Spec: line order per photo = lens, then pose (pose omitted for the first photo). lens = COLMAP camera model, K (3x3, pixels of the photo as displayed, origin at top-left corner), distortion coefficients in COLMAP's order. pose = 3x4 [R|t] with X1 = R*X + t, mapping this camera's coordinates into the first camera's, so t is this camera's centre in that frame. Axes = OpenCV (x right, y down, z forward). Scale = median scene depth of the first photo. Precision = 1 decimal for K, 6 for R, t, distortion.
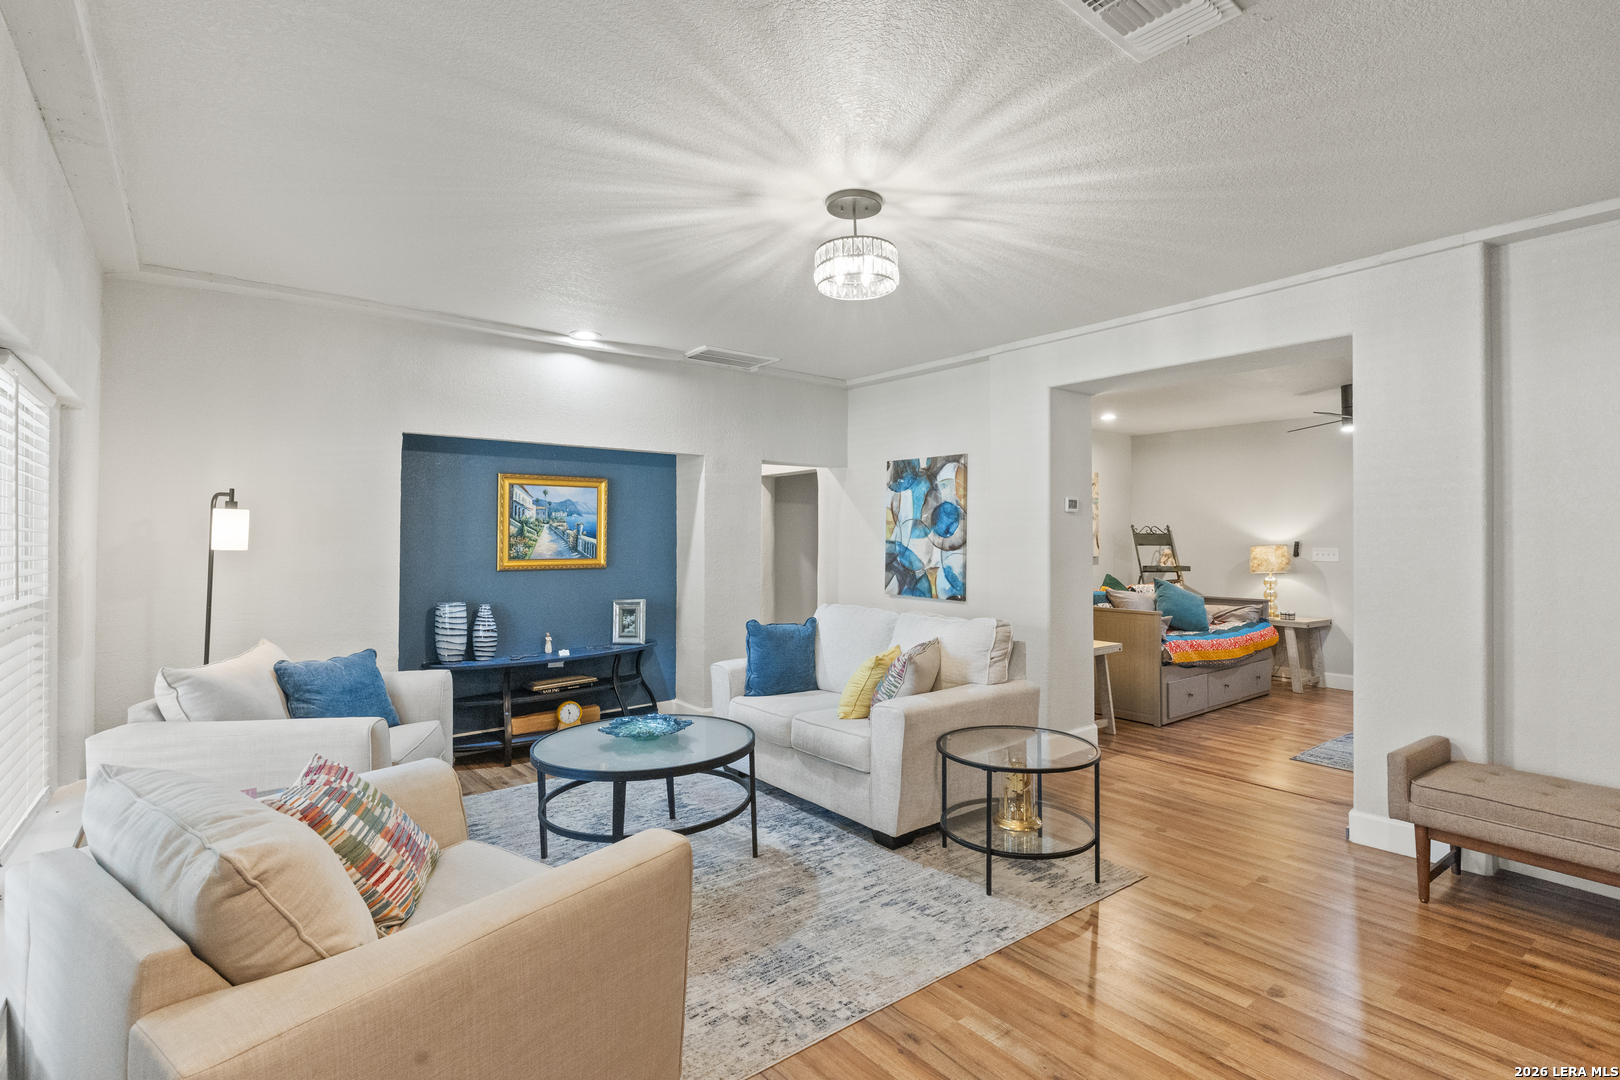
lens RADIAL K [[786.6, 0, 814.1], [0, 786.6, 535.3], [0, 0, 1]] dist [0.001070, -0.000005]
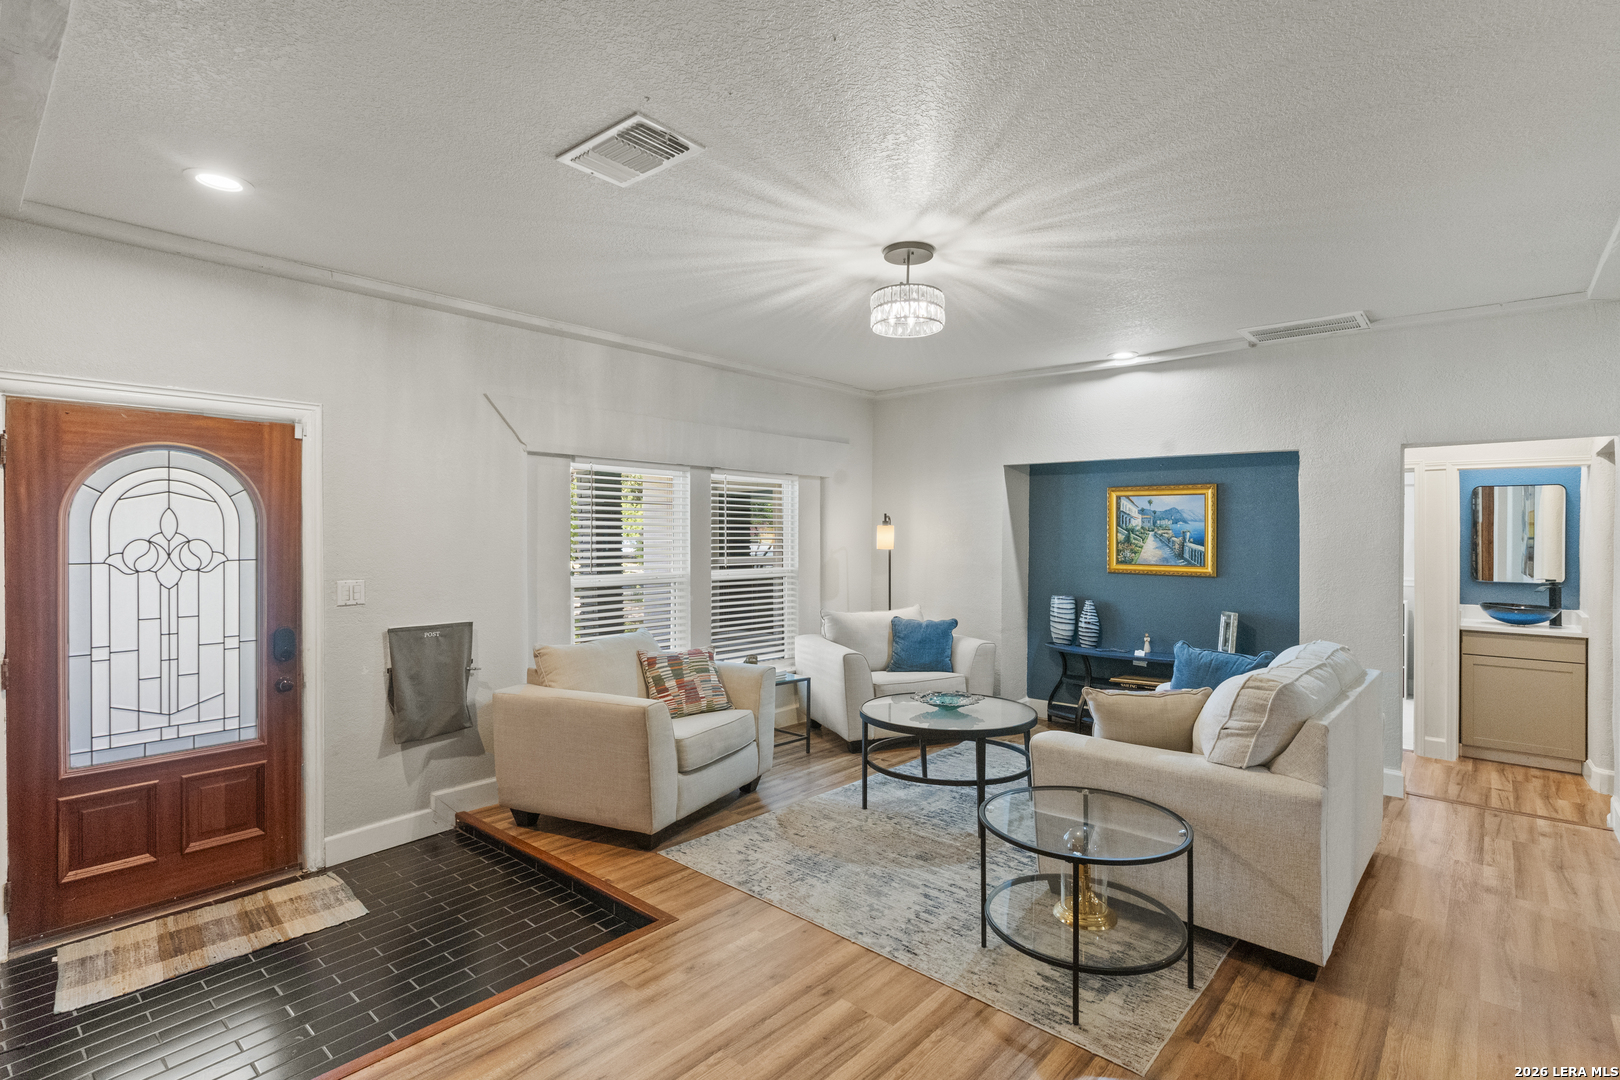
lens RADIAL K [[767.4, 0, 814.6], [0, 767.4, 543.3], [0, 0, 1]] dist [0.000400, -0.000378]
pose [[0.177002, 0.017142, -0.984061, 0.615780], [-0.002158, 0.999853, 0.017029, -0.015662], [0.984208, -0.000891, 0.177013, 0.377557]]
